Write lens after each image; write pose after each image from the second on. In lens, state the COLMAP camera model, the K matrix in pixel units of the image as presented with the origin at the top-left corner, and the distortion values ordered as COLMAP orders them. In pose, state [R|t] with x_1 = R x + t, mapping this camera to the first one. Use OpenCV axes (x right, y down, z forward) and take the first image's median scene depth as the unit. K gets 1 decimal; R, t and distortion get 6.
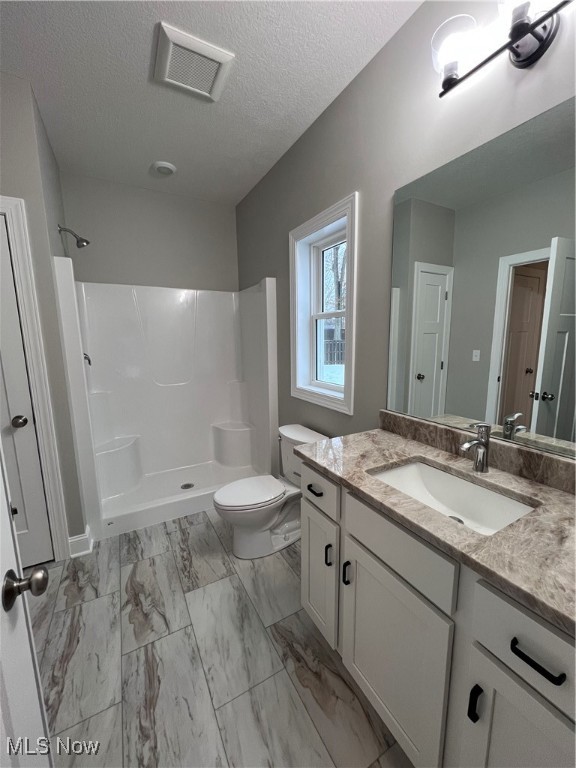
lens RADIAL K [[305.2, 0, 289.7], [0, 305.2, 384.8], [0, 0, 1]] dist [-0.000852, -0.000309]
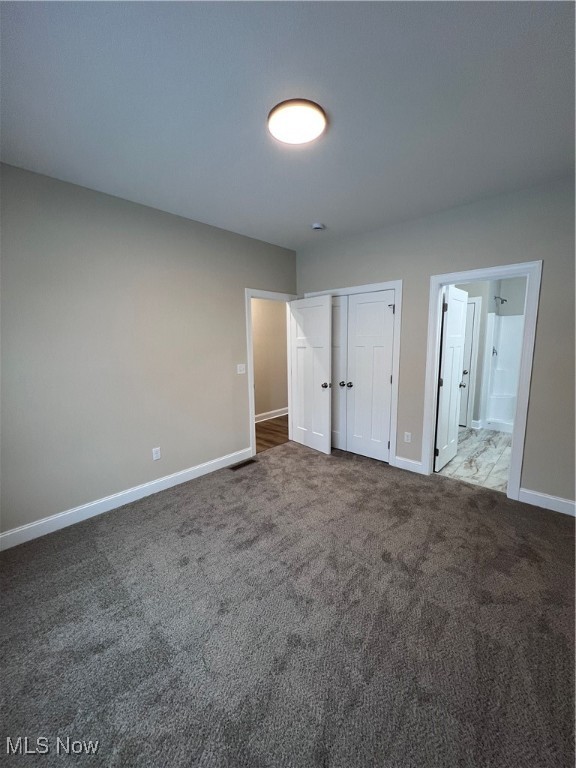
lens RADIAL K [[305.2, 0, 290.0], [0, 305.2, 383.9], [0, 0, 1]] dist [-0.000852, -0.000309]
pose [[0.308131, 0.147166, -0.939892, 1.417906], [-0.132232, 0.984998, 0.110878, 0.130332], [0.942109, 0.090119, 0.322968, -1.581552]]
